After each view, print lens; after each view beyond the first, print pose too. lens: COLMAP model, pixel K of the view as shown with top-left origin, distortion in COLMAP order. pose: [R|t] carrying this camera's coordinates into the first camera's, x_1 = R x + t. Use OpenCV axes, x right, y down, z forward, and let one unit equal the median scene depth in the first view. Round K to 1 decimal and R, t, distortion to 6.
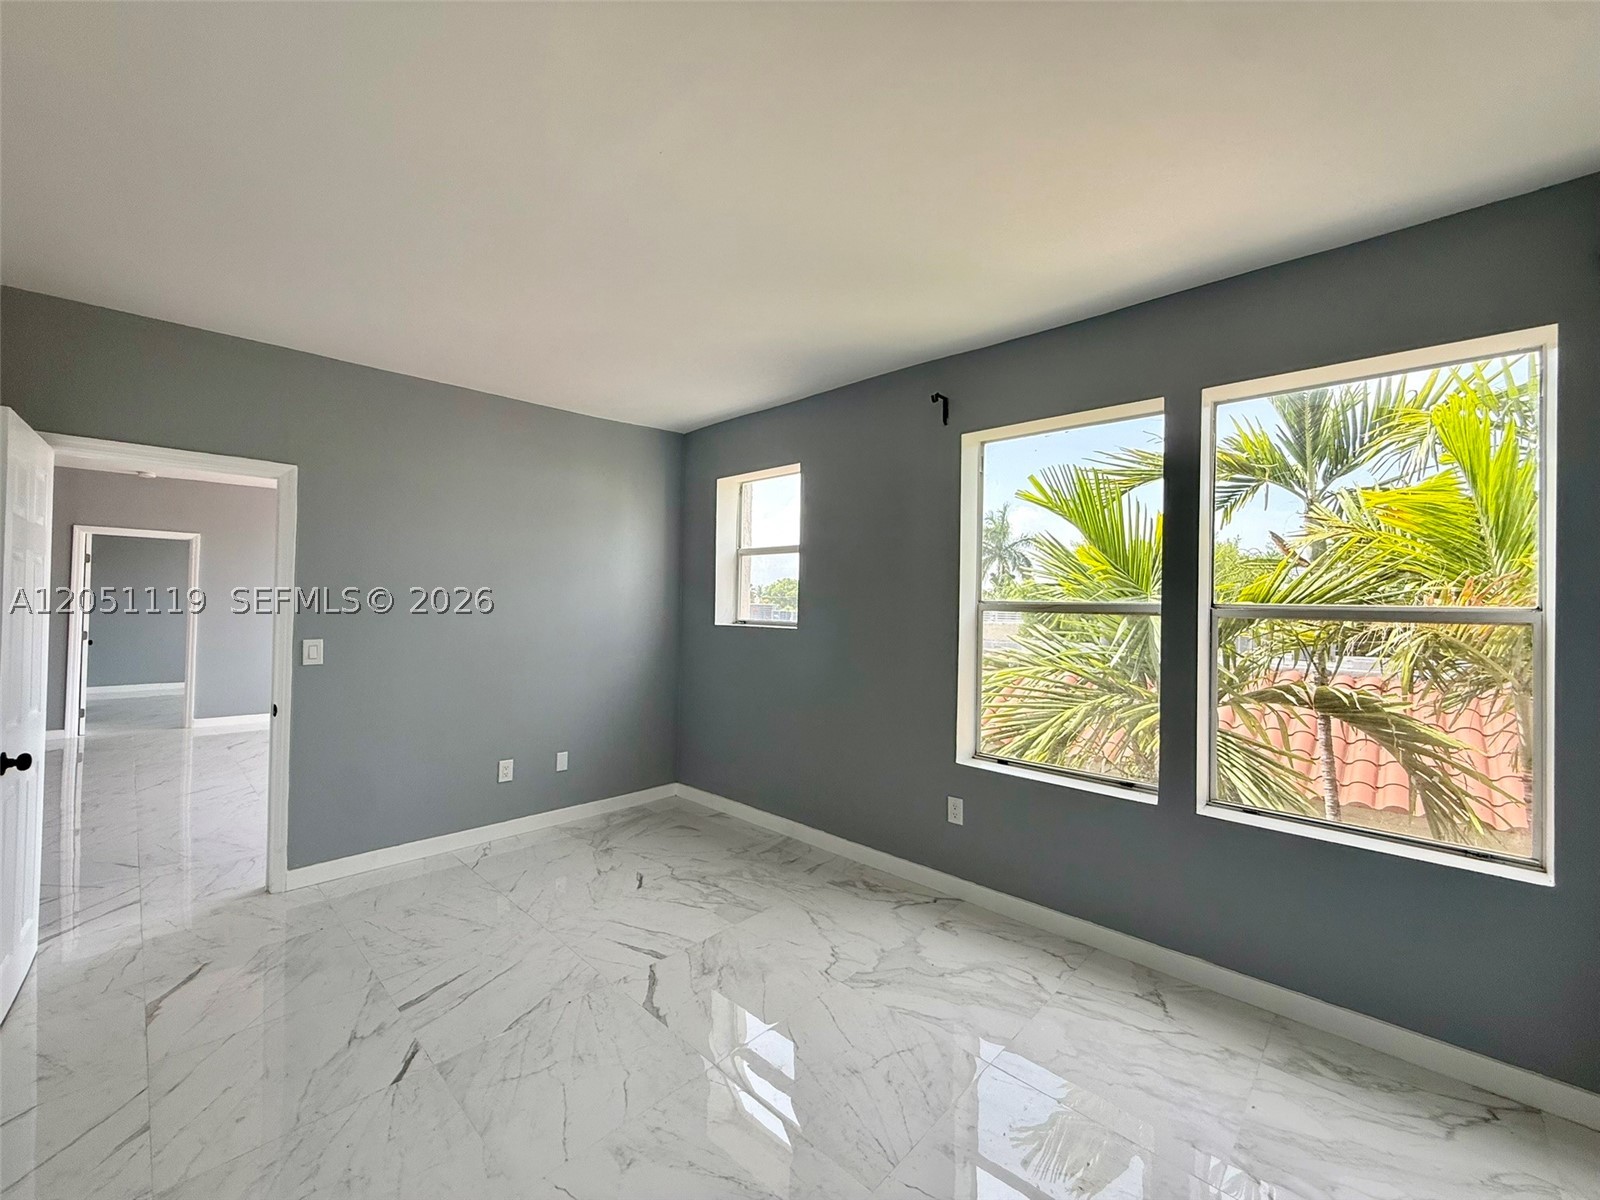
lens RADIAL K [[639.2, 0, 796.0], [0, 639.2, 598.8], [0, 0, 1]] dist [0.000790, 0.000006]
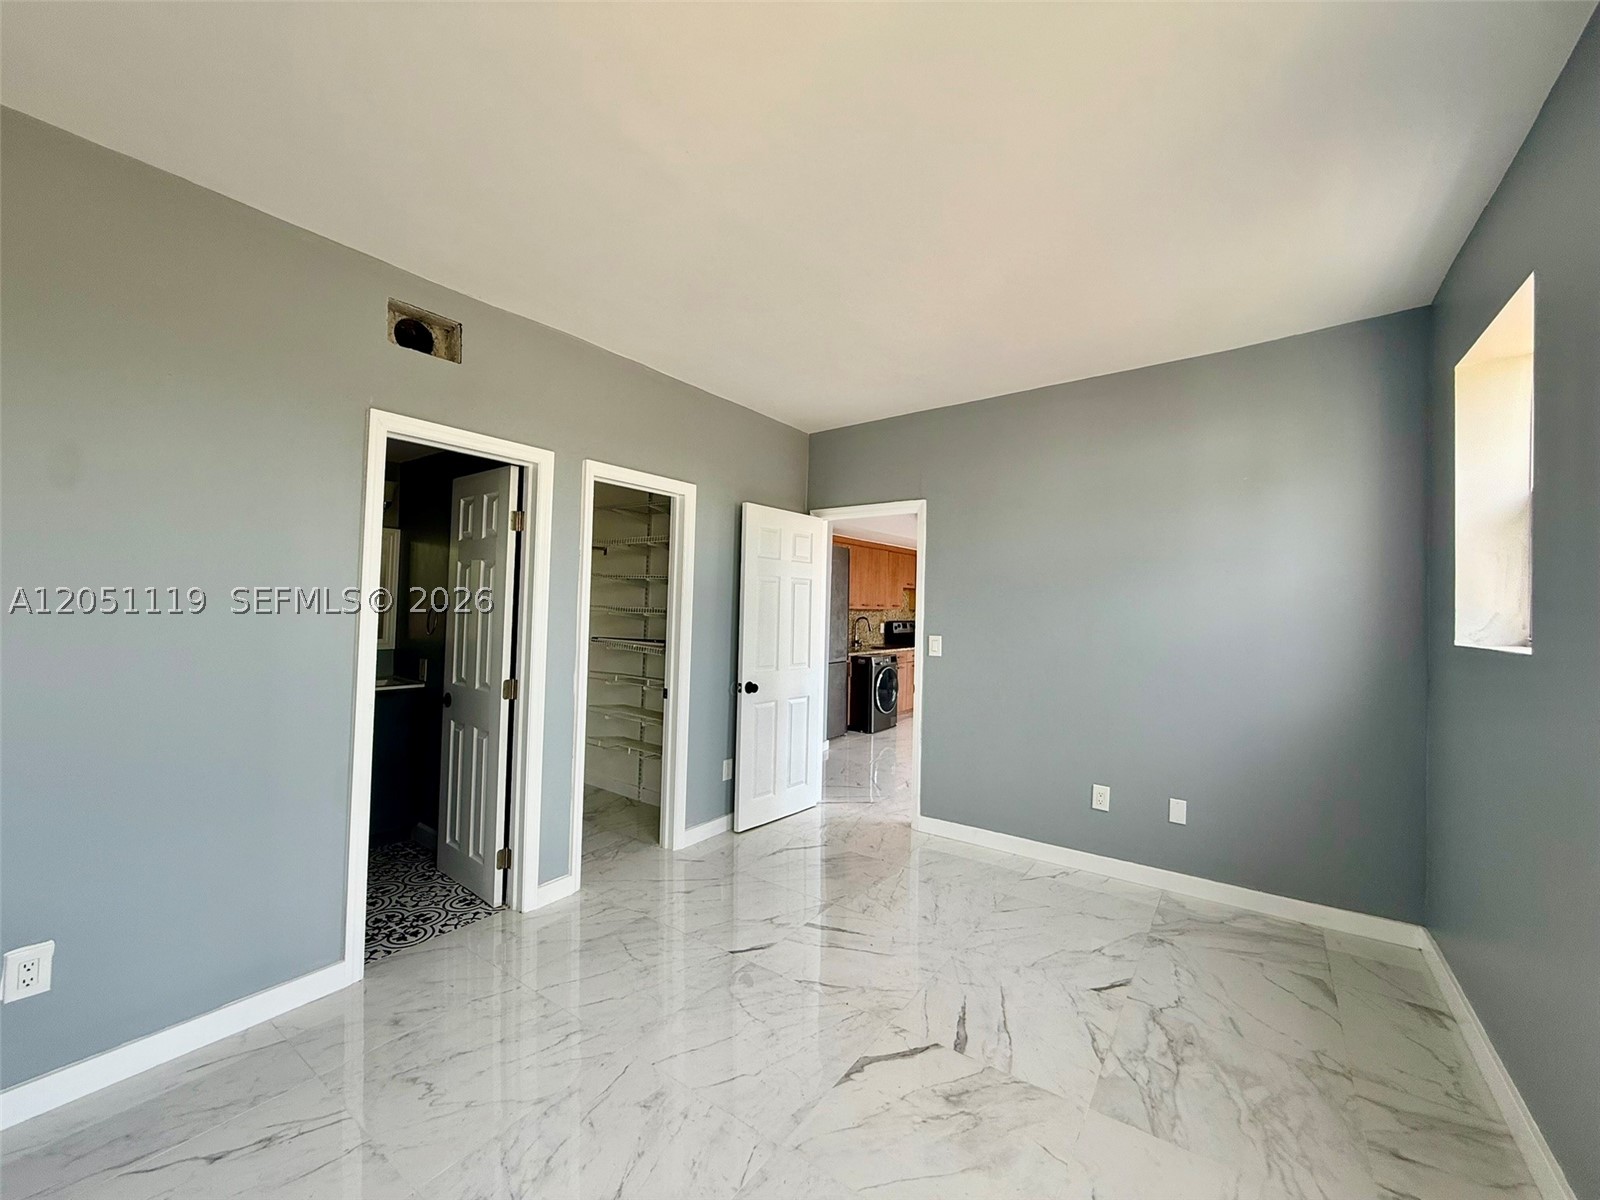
lens RADIAL K [[639.2, 0, 796.0], [0, 639.2, 598.8], [0, 0, 1]] dist [0.000790, 0.000006]
pose [[0.137937, -0.031402, -0.989943, 0.448130], [-0.006243, 0.999450, -0.032574, 0.033835], [0.990421, 0.010673, 0.137666, 0.566434]]
